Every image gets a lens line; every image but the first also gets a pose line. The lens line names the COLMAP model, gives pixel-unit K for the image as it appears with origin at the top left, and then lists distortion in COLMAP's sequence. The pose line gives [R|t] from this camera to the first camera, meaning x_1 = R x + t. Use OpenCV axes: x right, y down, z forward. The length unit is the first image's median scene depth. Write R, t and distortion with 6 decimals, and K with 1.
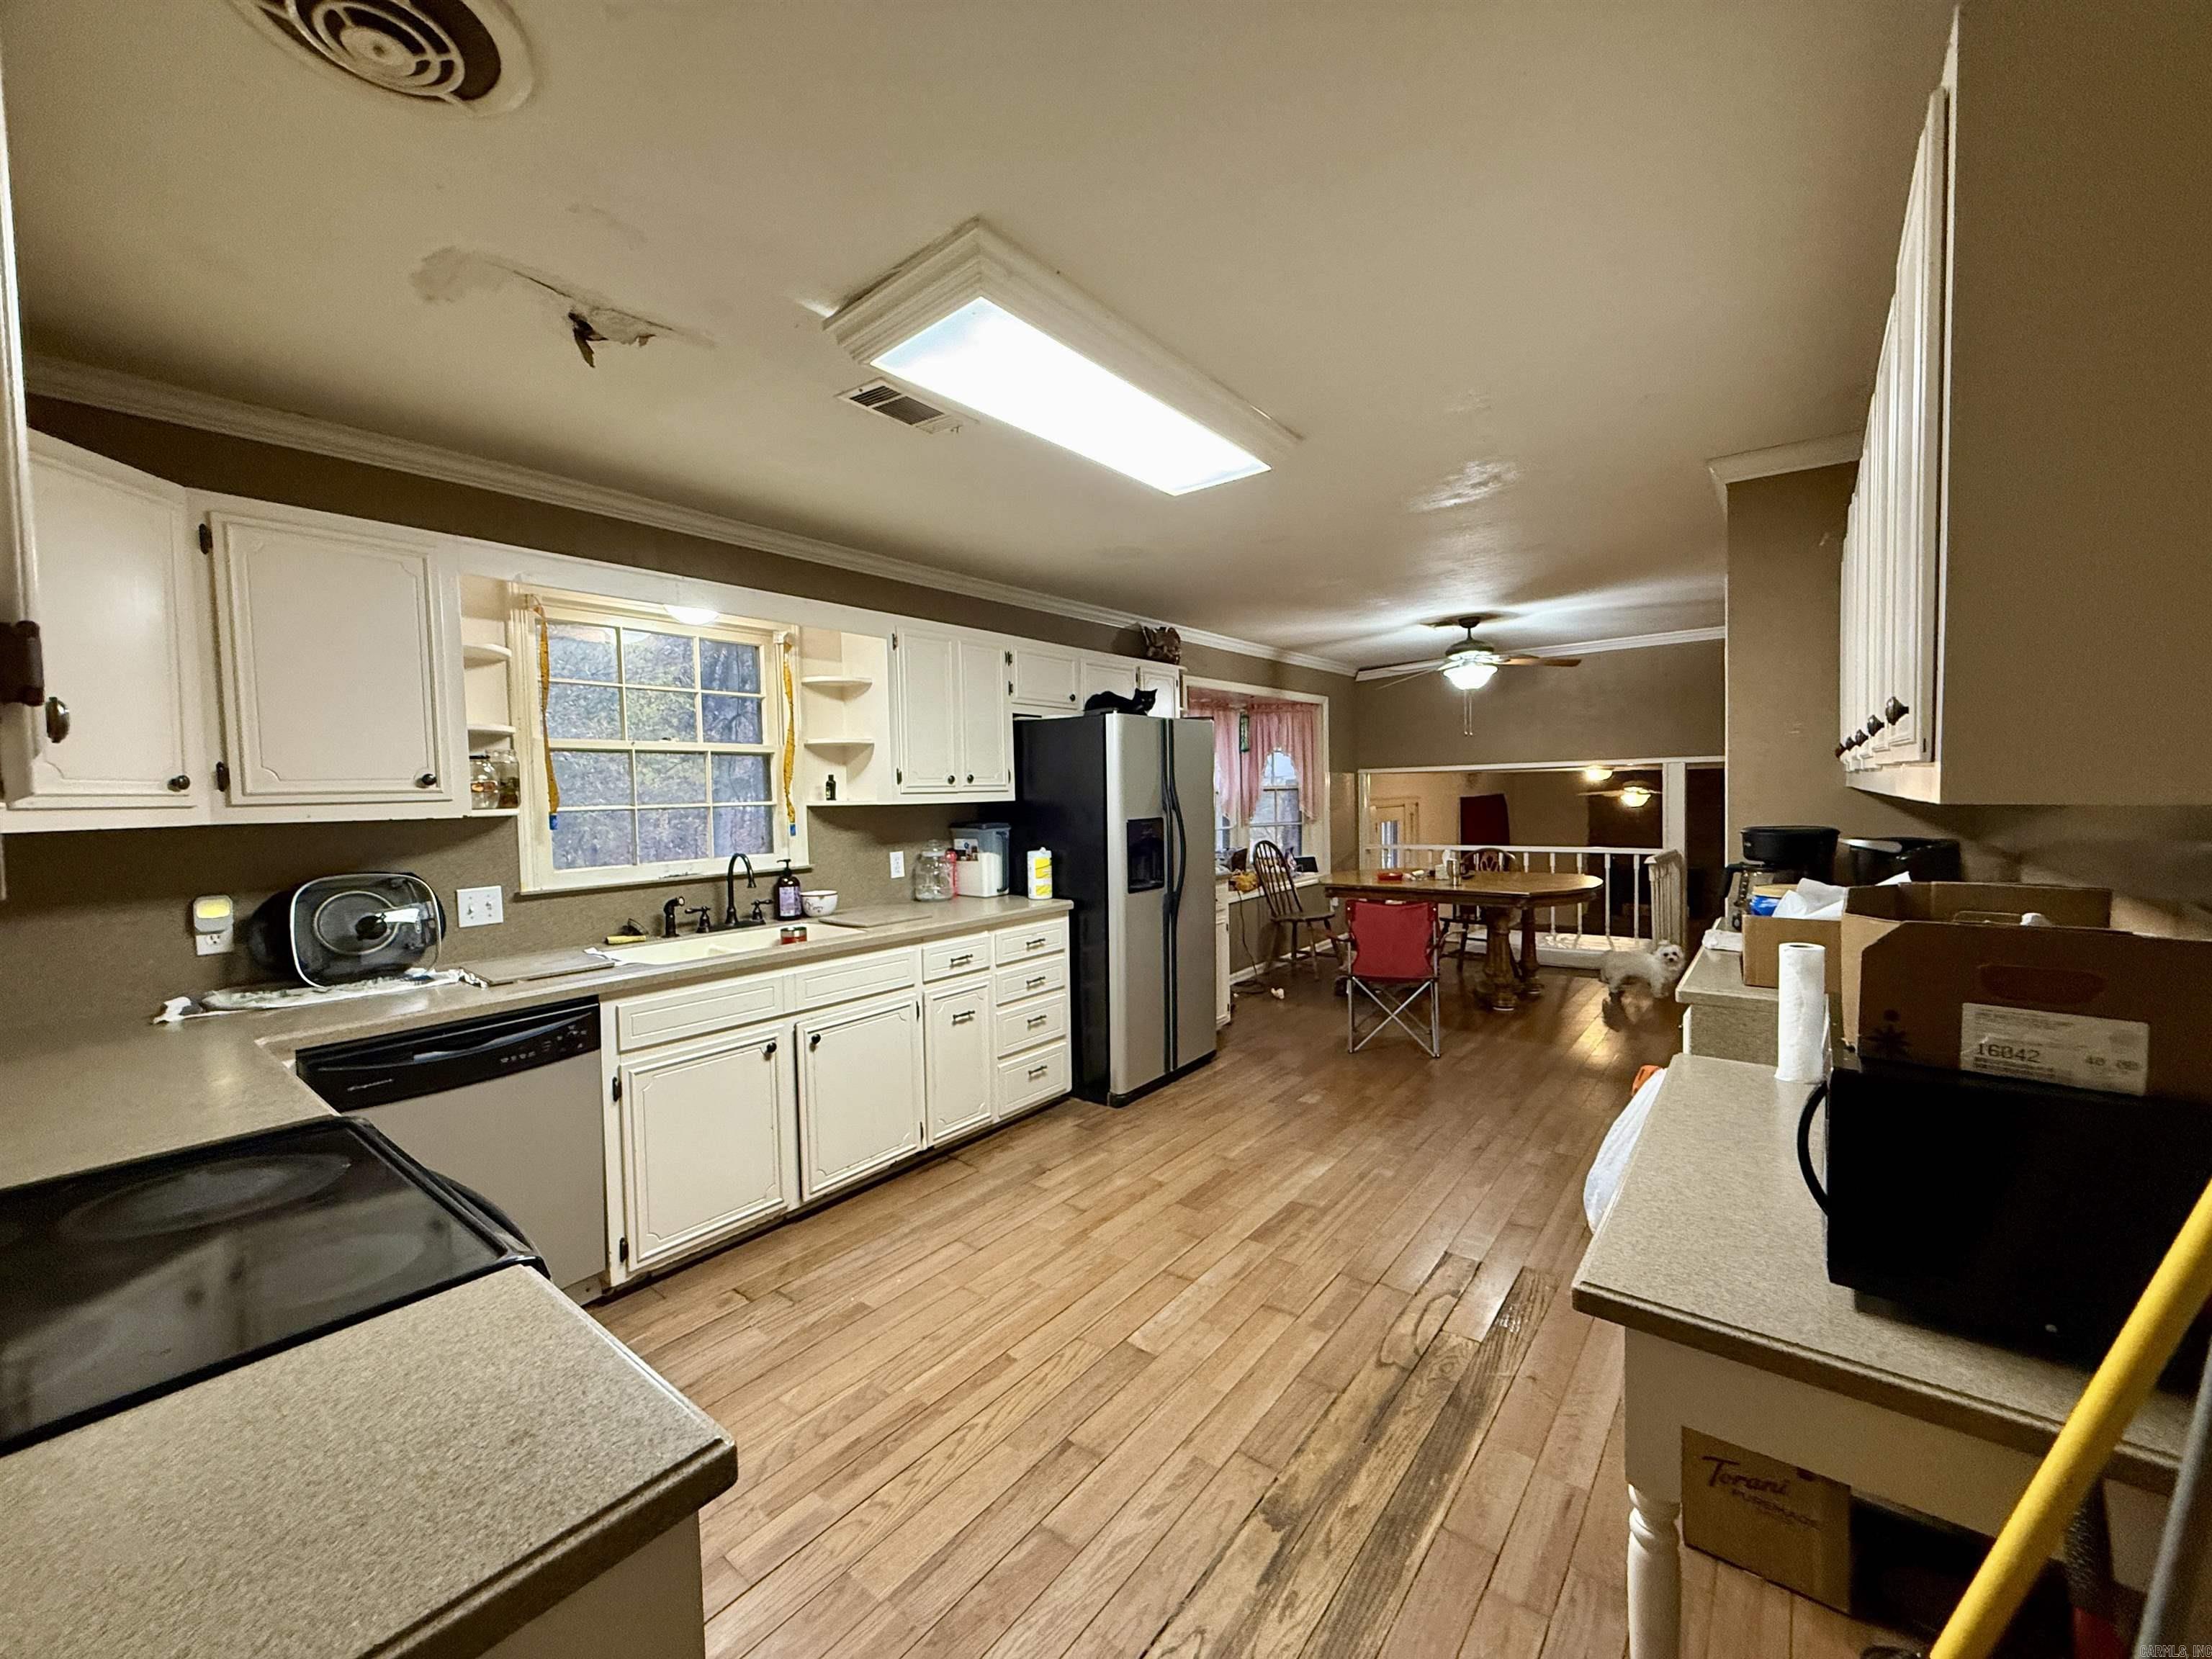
lens RADIAL K [[868.6, 0, 1100.9], [0, 868.6, 825.1], [0, 0, 1]] dist [0.000544, 0.000059]
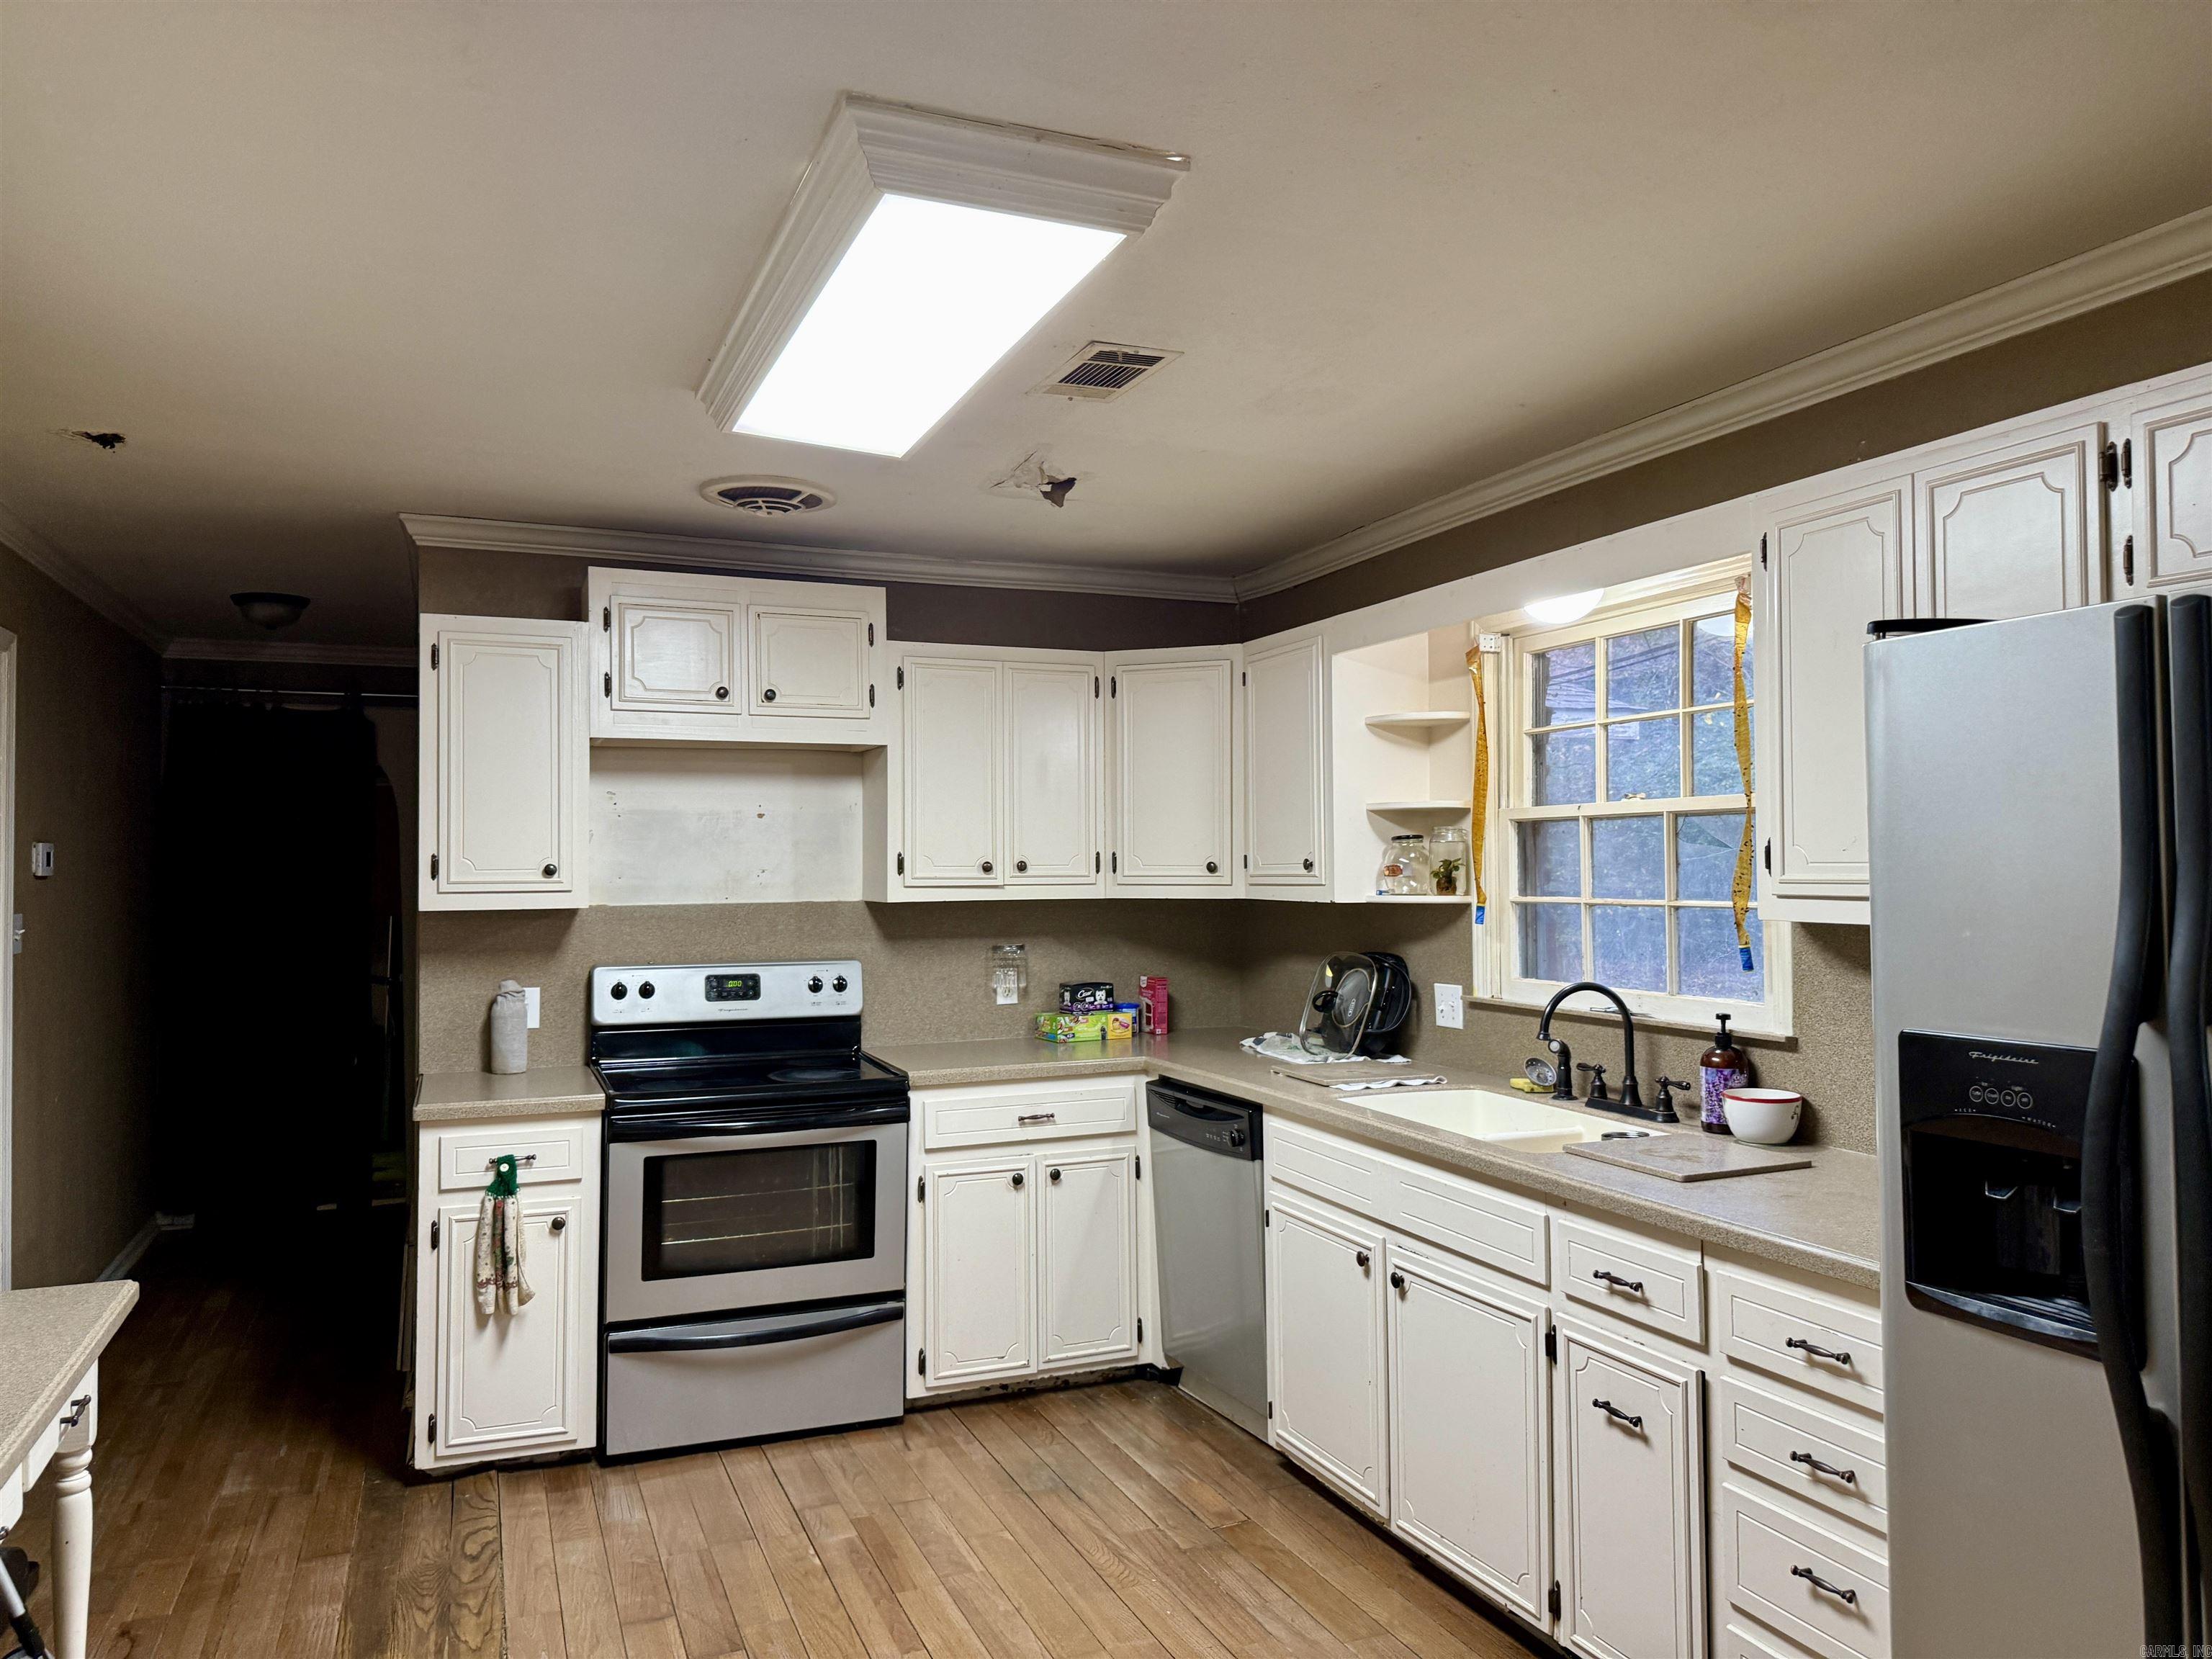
lens RADIAL K [[1560.0, 0, 1122.3], [0, 1560.0, 829.9], [0, 0, 1]] dist [0.035251, -0.054365]
pose [[-0.472620, 0.002393, -0.881263, 0.694726], [-0.021813, 0.999658, 0.014413, -0.083578], [0.880997, 0.026035, -0.472406, 1.231555]]
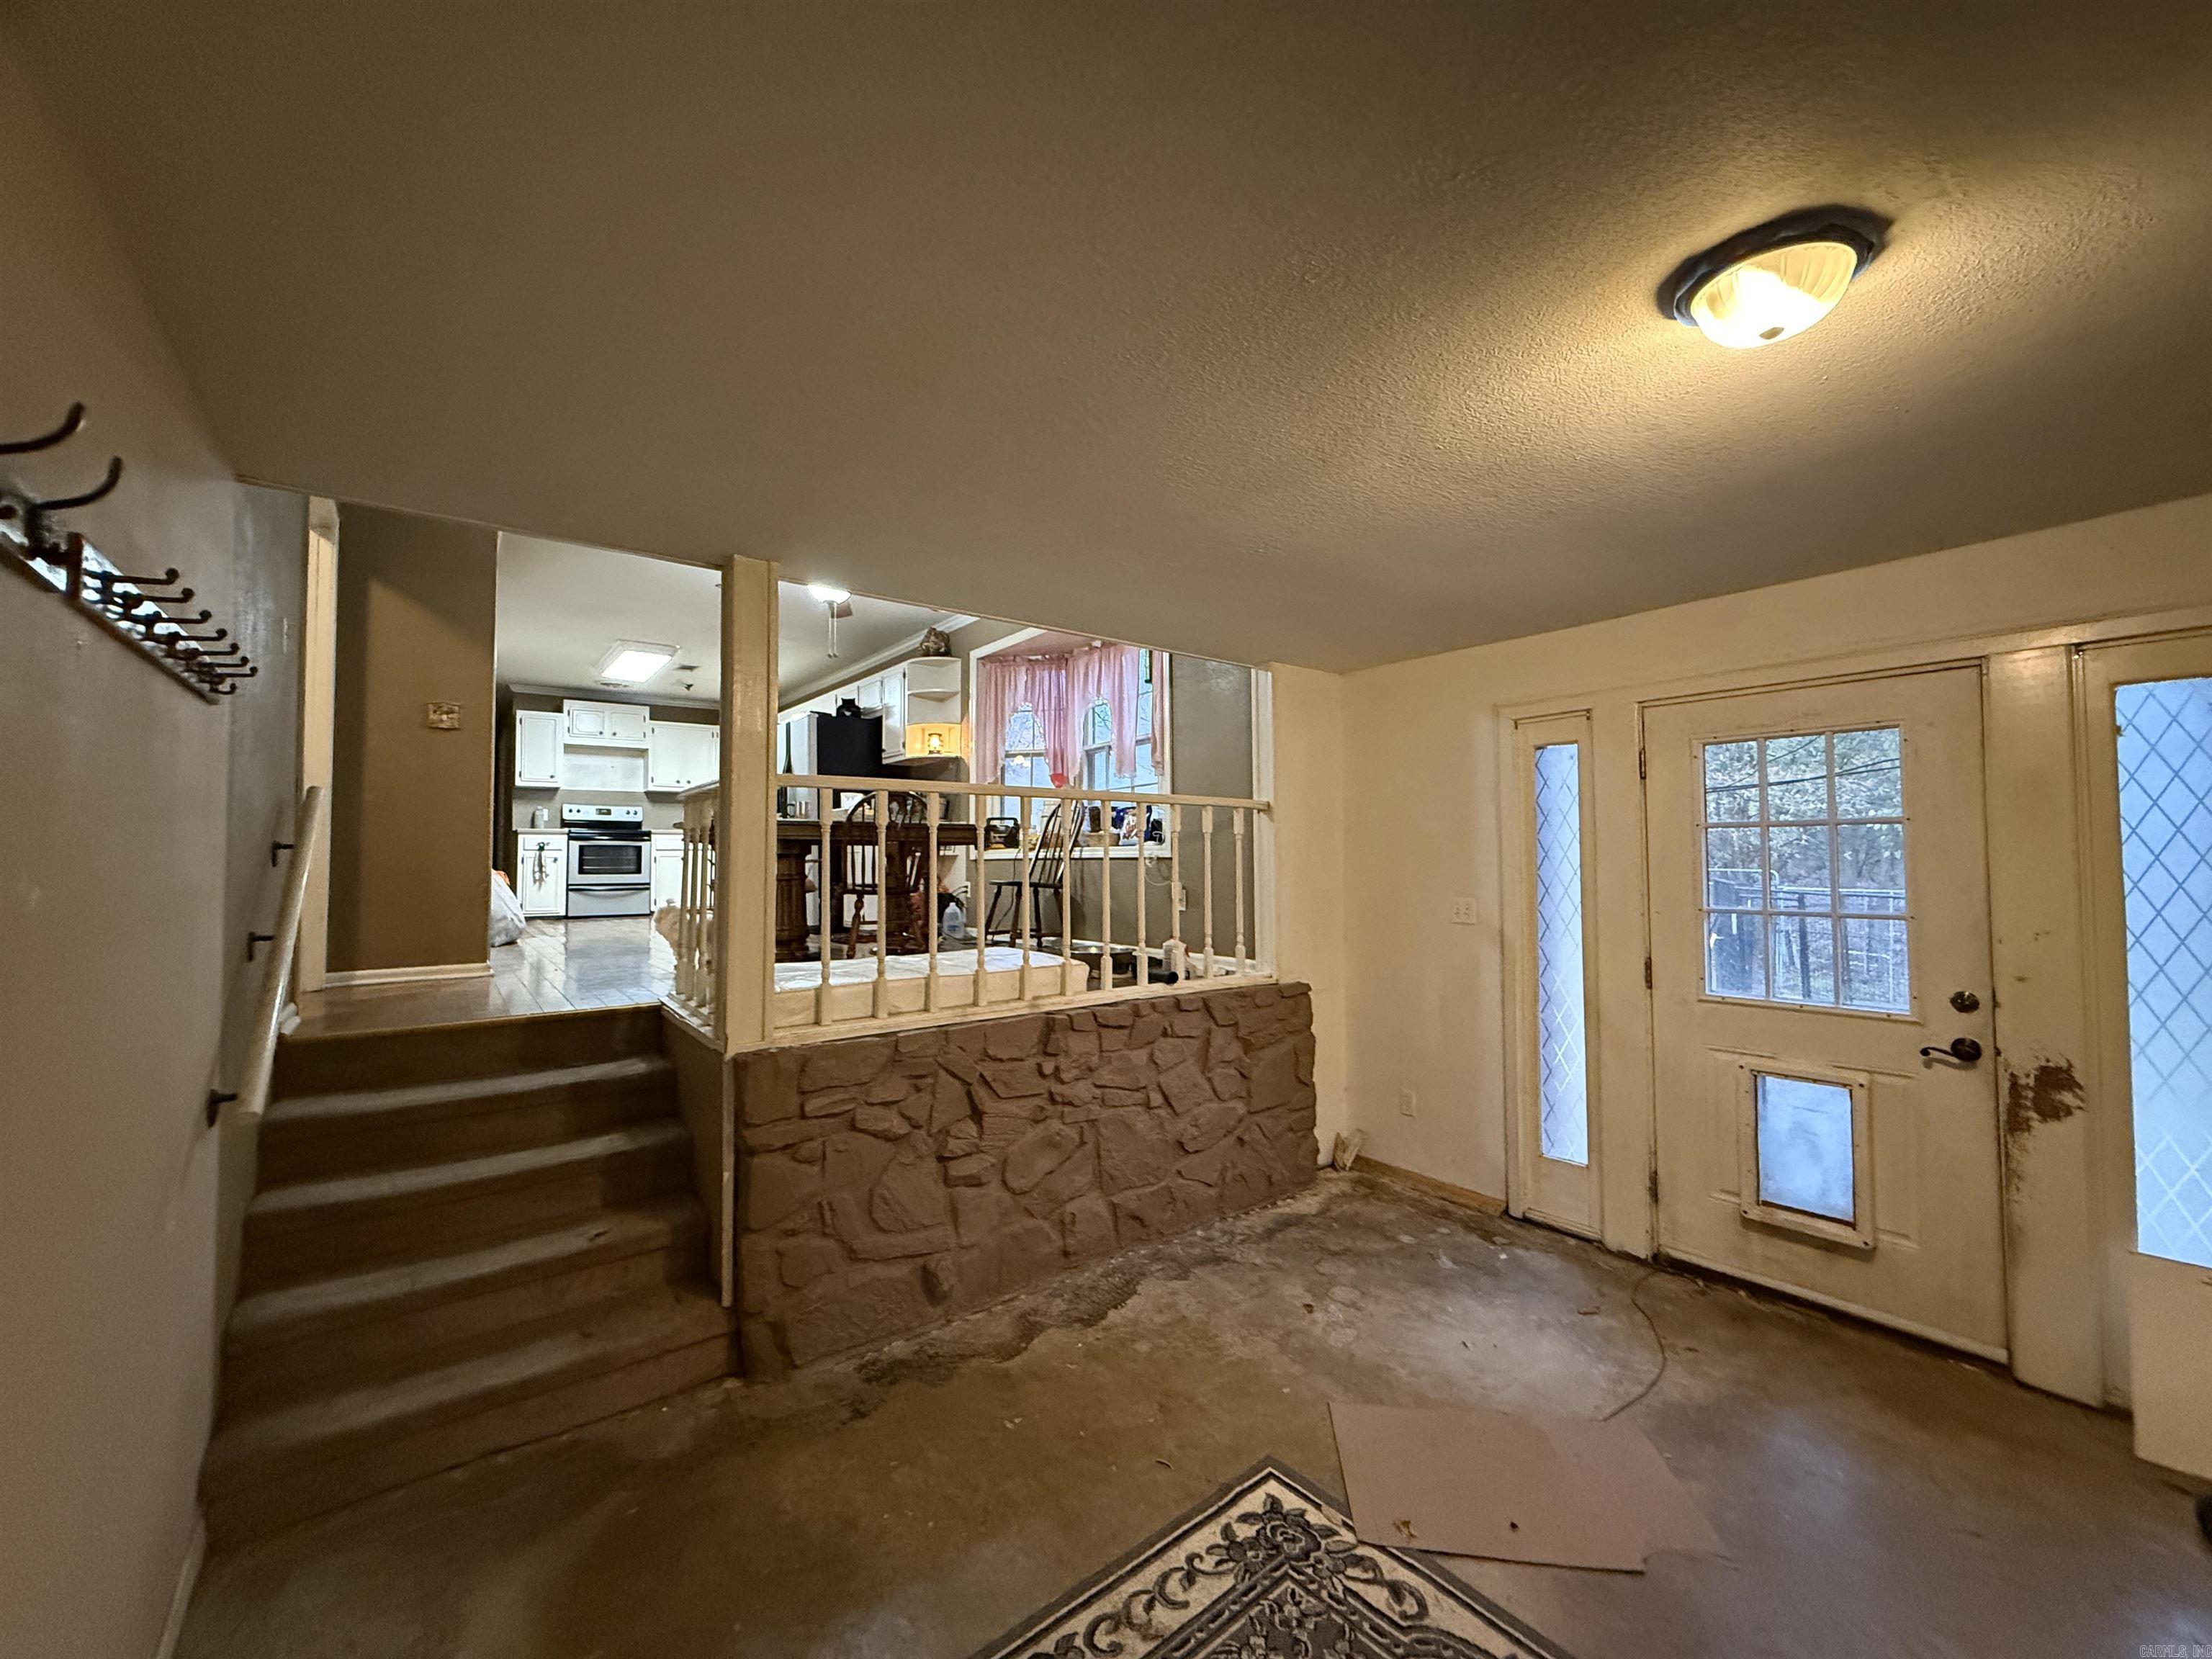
lens RADIAL K [[868.6, 0, 1102.6], [0, 868.6, 828.8], [0, 0, 1]] dist [0.000544, 0.000059]
pose [[-0.226281, -0.001615, -0.974061, 2.126750], [-0.027970, 0.999597, 0.004840, 0.085718], [0.973660, 0.028340, -0.226235, 2.595322]]
